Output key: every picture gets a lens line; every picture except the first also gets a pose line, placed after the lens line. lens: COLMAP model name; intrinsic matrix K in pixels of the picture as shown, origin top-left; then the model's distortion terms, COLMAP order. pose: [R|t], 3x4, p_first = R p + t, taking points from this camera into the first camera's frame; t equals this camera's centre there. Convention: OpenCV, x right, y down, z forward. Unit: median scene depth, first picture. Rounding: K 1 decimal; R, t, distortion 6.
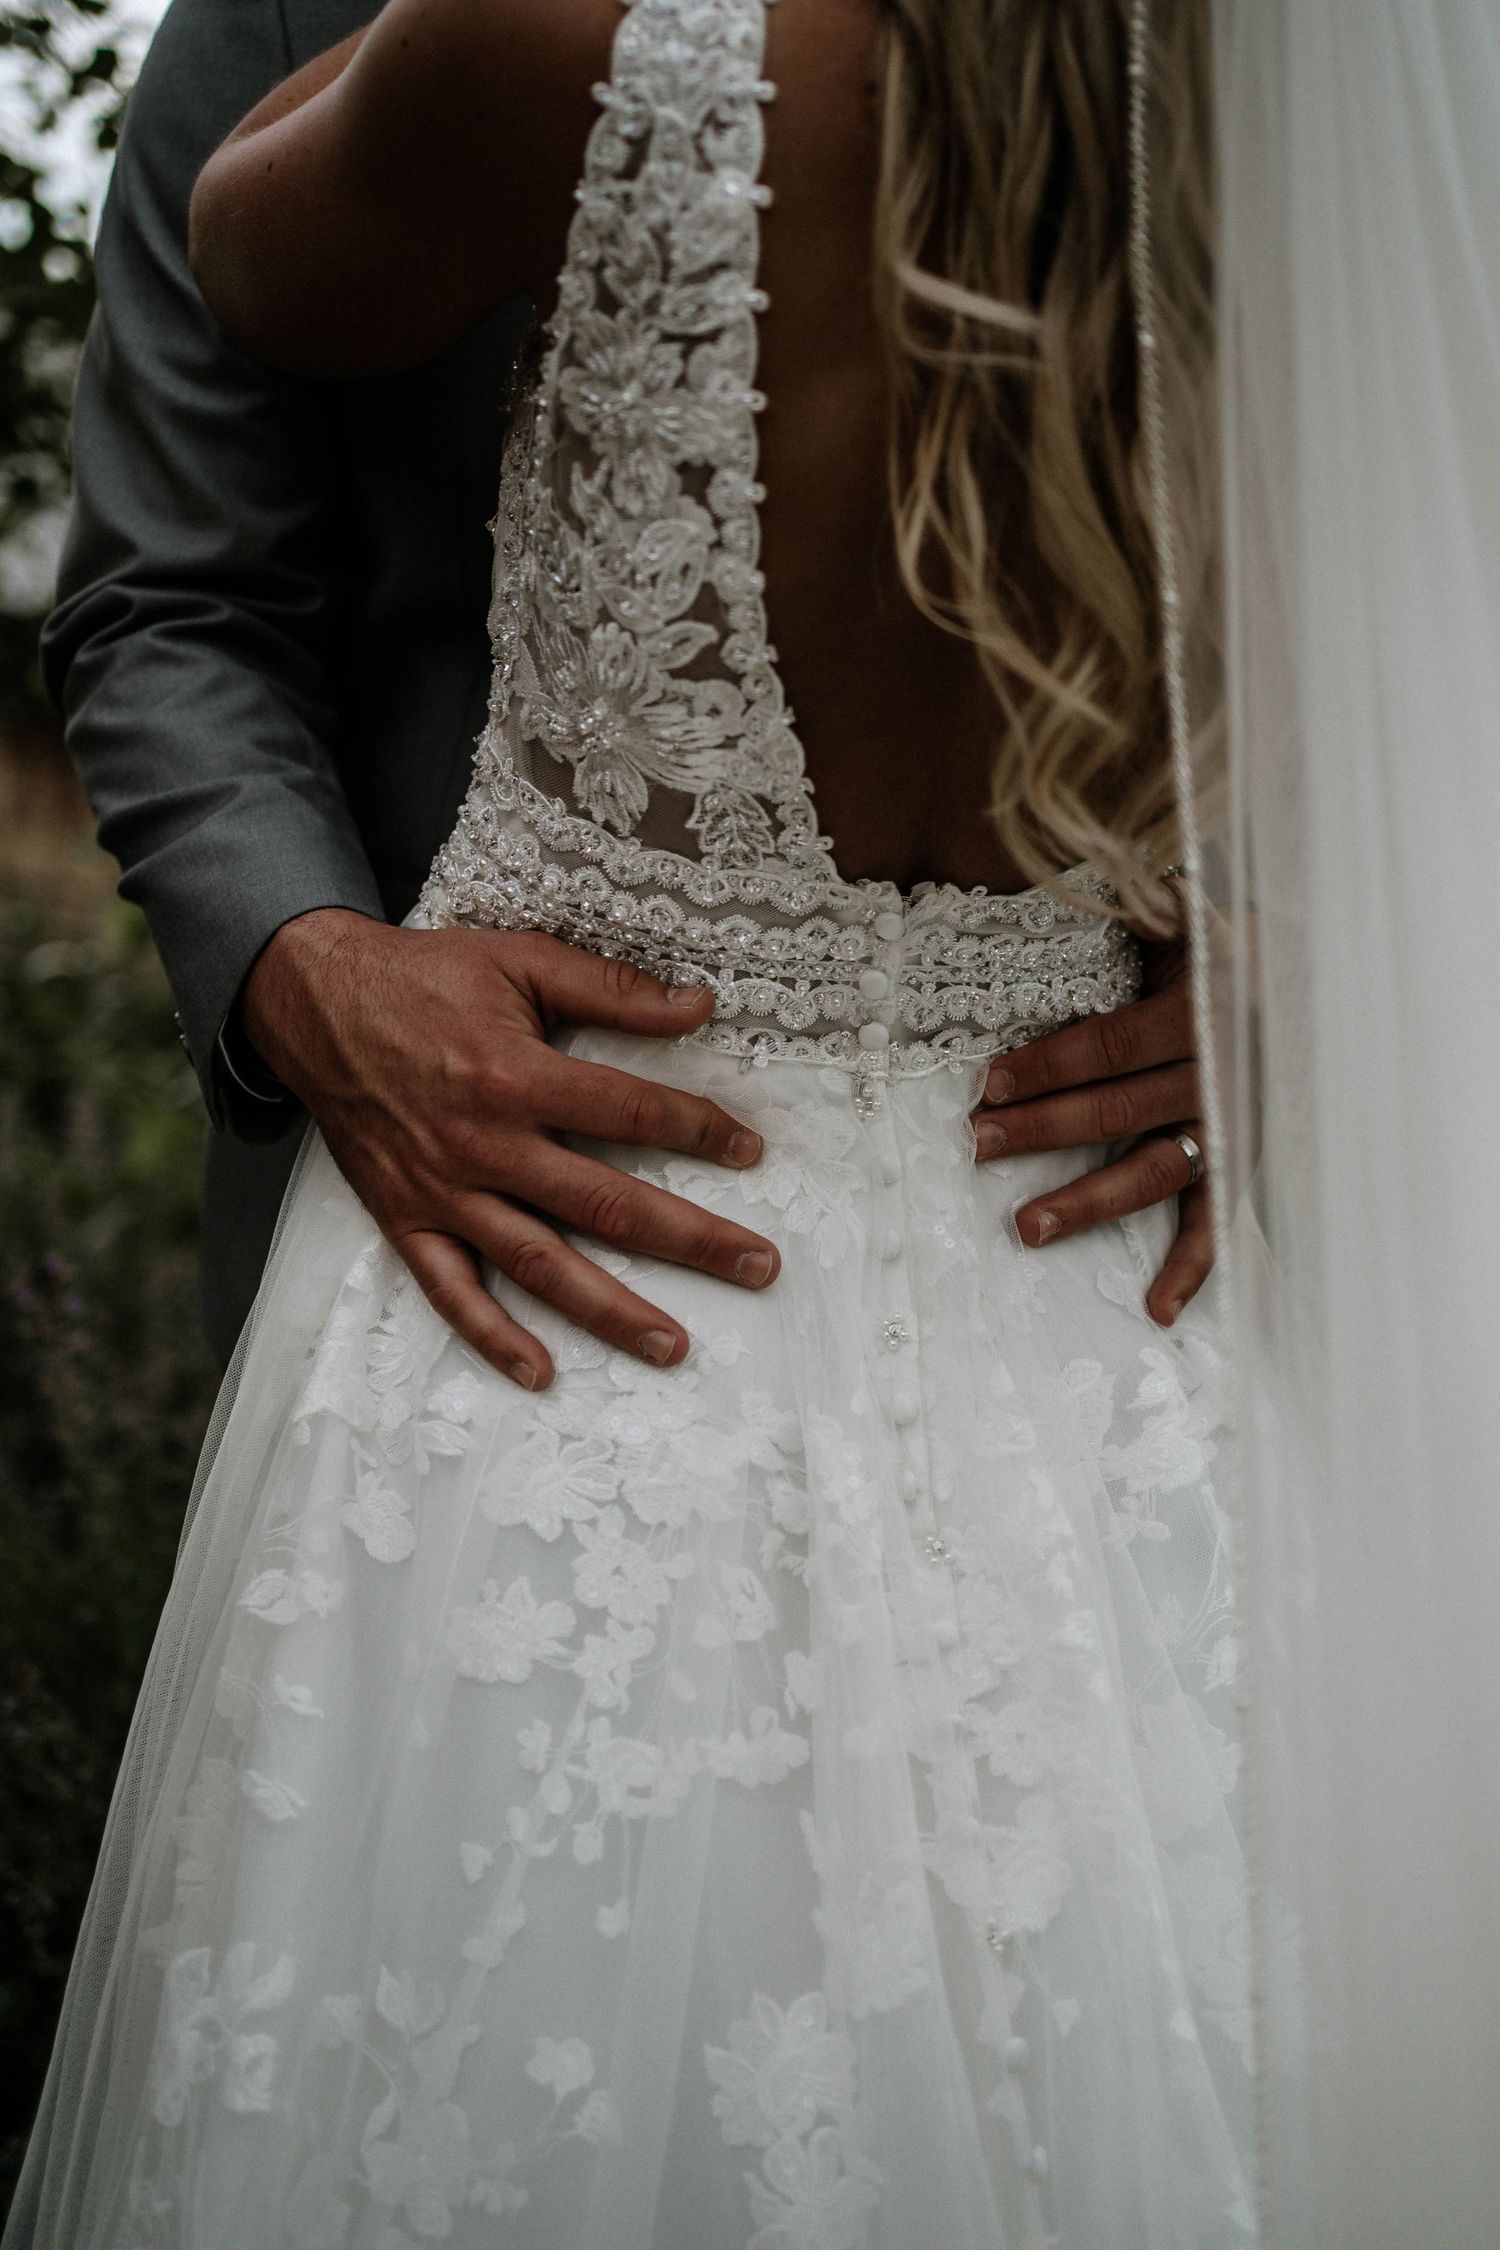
lens RADIAL K [[2214.0, 0, 750.0], [0, 2214.0, 1125.0], [0, 0, 1]] dist [-0.013777, -0.021277]
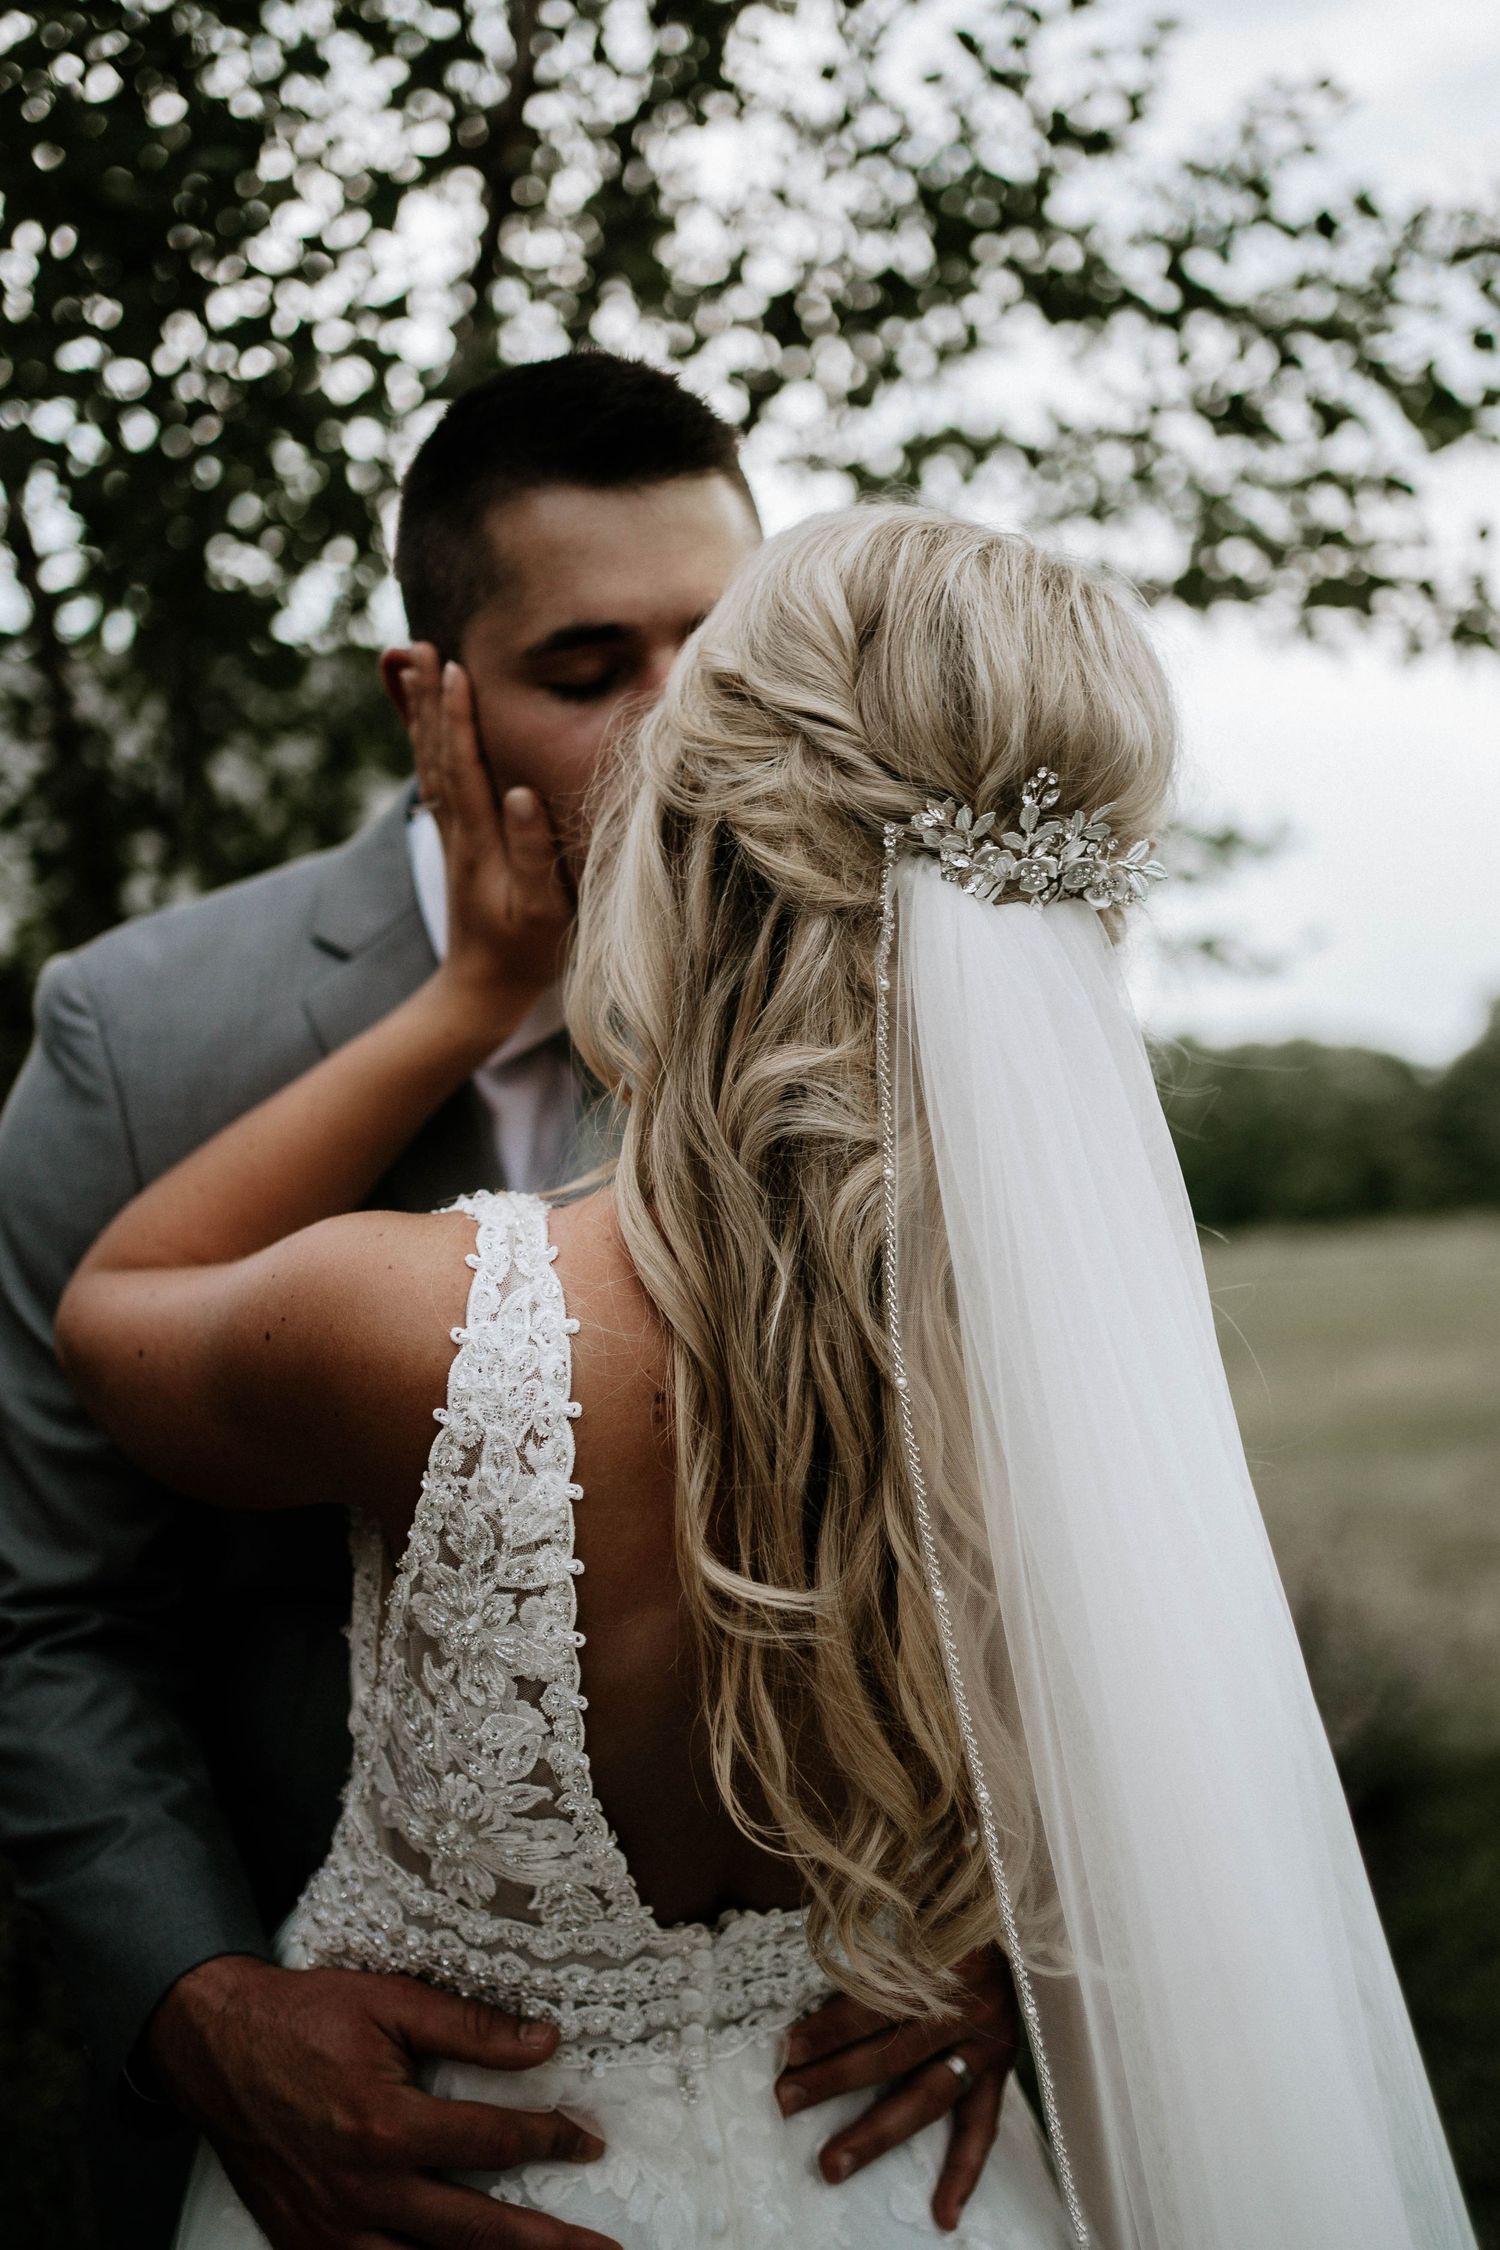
lens RADIAL K [[2214.0, 0, 750.0], [0, 2214.0, 1125.0], [0, 0, 1]] dist [-0.013777, -0.021277]
pose [[0.992068, -0.051520, 0.114659, -0.024900], [0.058488, 0.996586, -0.058263, -0.467050], [-0.111266, 0.064507, 0.991695, -0.213442]]
